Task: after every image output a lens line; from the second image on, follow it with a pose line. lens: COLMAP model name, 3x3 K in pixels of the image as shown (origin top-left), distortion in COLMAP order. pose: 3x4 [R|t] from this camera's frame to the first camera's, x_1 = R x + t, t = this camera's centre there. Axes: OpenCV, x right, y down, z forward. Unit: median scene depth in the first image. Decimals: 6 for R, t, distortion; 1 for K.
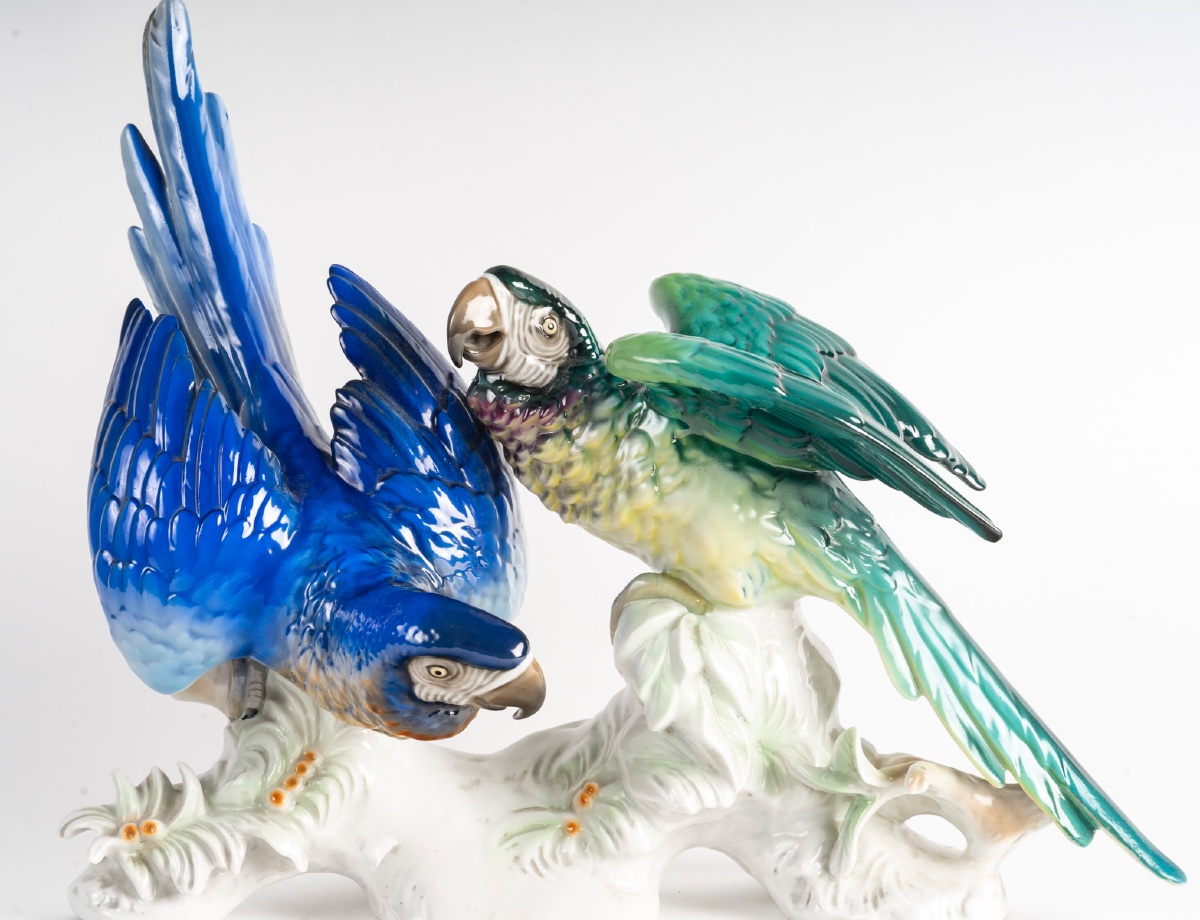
lens RADIAL K [[3434.8, 0, 590.7], [0, 3434.8, 458.1], [0, 0, 1]] dist [-0.009555, 0.000000]
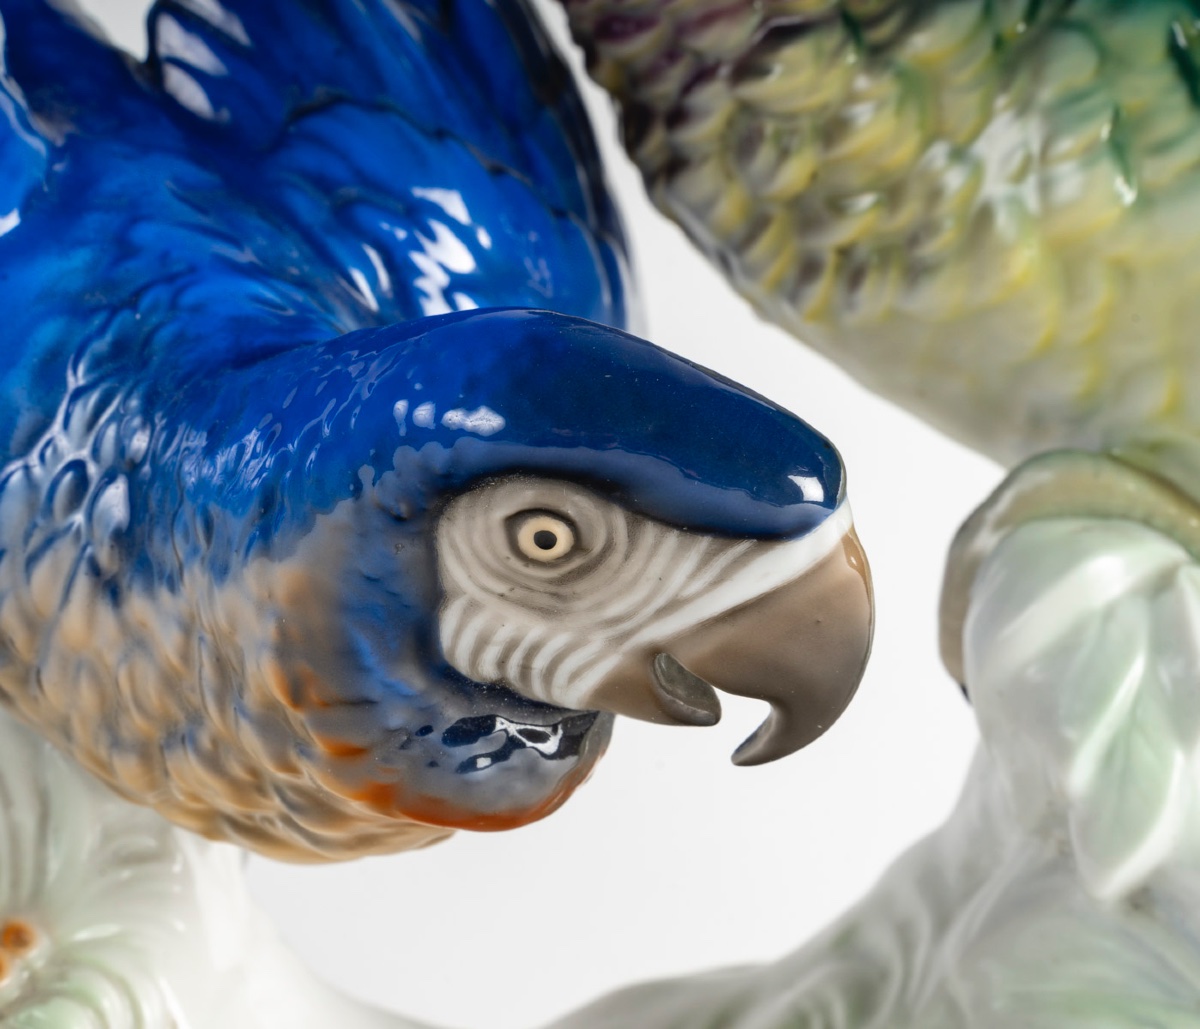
lens RADIAL K [[4010.8, 0, 522.9], [0, 4010.8, 539.9], [0, 0, 1]] dist [0.176669, 0.000000]
pose [[0.989279, 0.075382, 0.125080, -0.086011], [-0.046629, 0.974696, -0.218618, 0.132876], [-0.138395, 0.210442, 0.967761, 0.632394]]
